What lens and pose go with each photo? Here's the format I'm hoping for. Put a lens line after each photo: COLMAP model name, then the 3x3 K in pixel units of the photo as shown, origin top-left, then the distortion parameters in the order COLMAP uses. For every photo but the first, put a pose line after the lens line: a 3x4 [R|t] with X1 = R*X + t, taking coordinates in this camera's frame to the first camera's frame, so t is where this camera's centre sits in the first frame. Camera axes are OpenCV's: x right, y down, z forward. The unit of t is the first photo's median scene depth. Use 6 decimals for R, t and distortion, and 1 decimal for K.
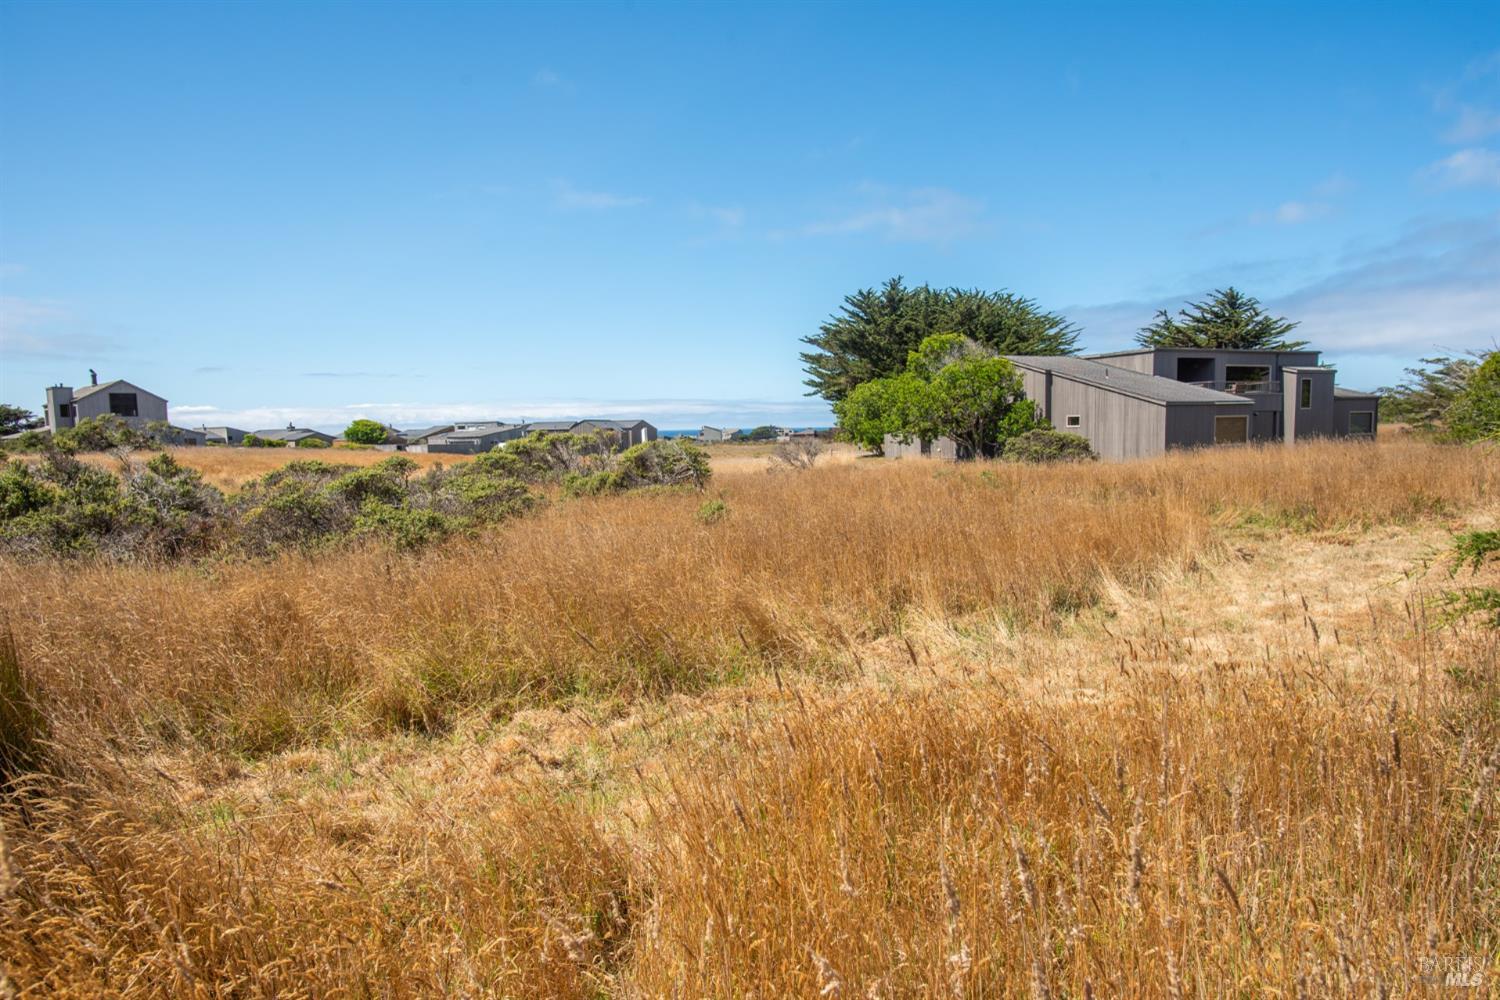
lens RADIAL K [[922.2, 0, 747.0], [0, 922.2, 496.6], [0, 0, 1]] dist [0.001698, 0.007636]
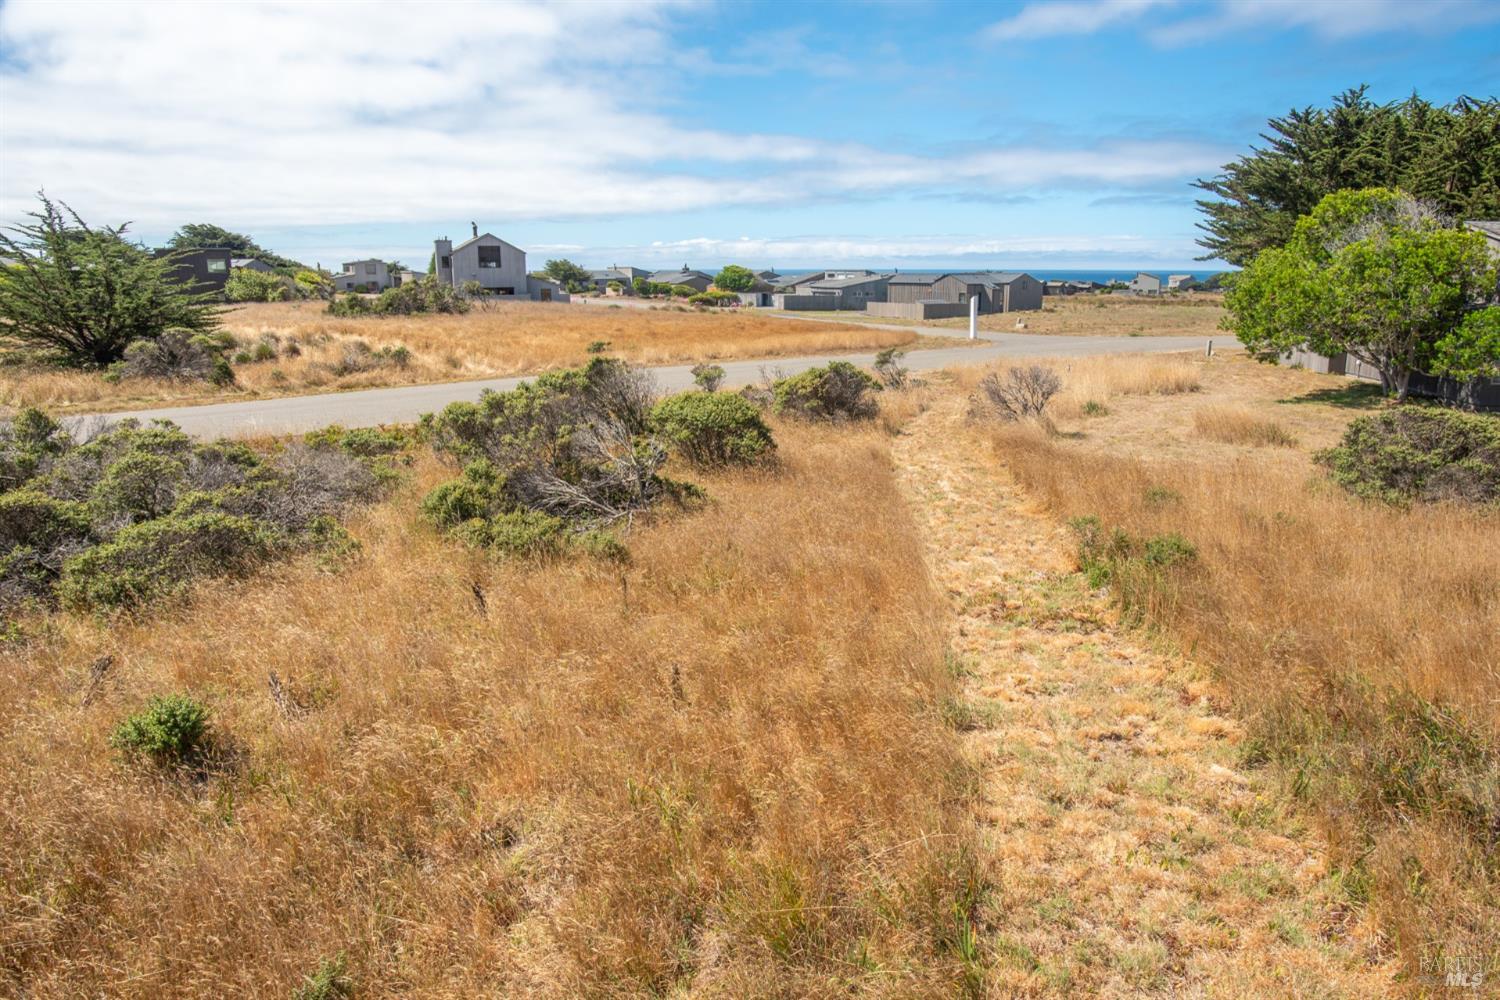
lens RADIAL K [[922.2, 0, 773.3], [0, 922.2, 422.4], [0, 0, 1]] dist [0.001698, 0.007636]
pose [[0.887946, 0.101789, -0.448543, 0.111393], [-0.052849, 0.991325, 0.120343, -0.052745], [0.456902, -0.083153, 0.885622, 0.180737]]
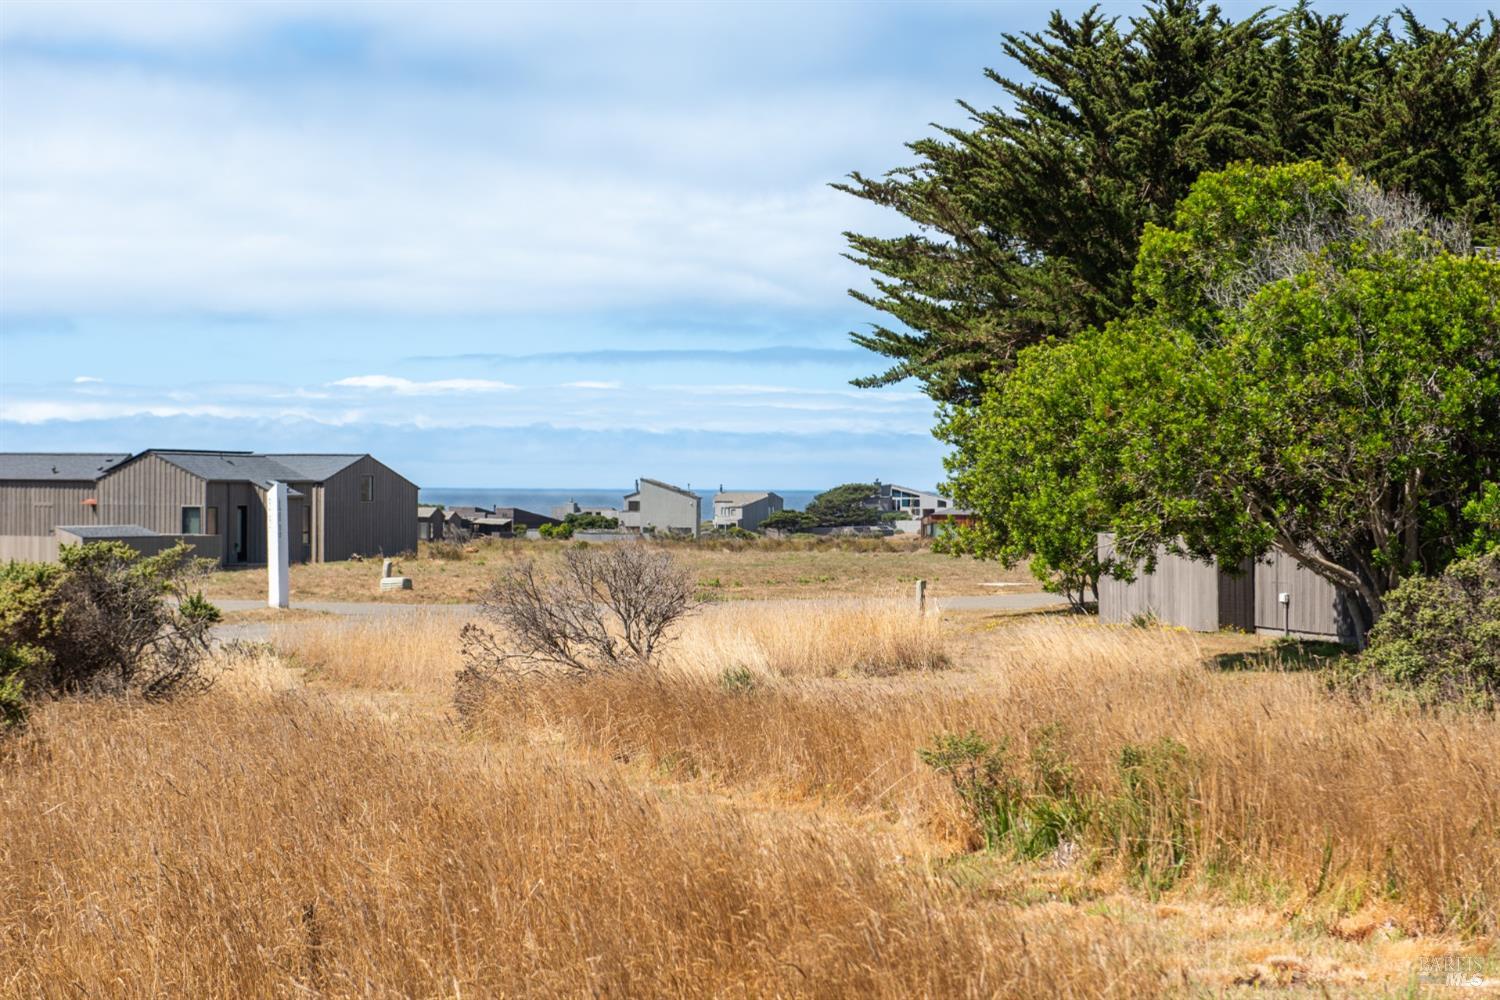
lens RADIAL K [[2926.5, 0, 753.8], [0, 2926.5, 500.9], [0, 0, 1]] dist [0.111549, 0.000000]
pose [[0.998618, 0.026914, -0.045131, 0.075335], [-0.029936, 0.997258, -0.067675, -0.013288], [0.043186, 0.068933, 0.996686, 0.116696]]
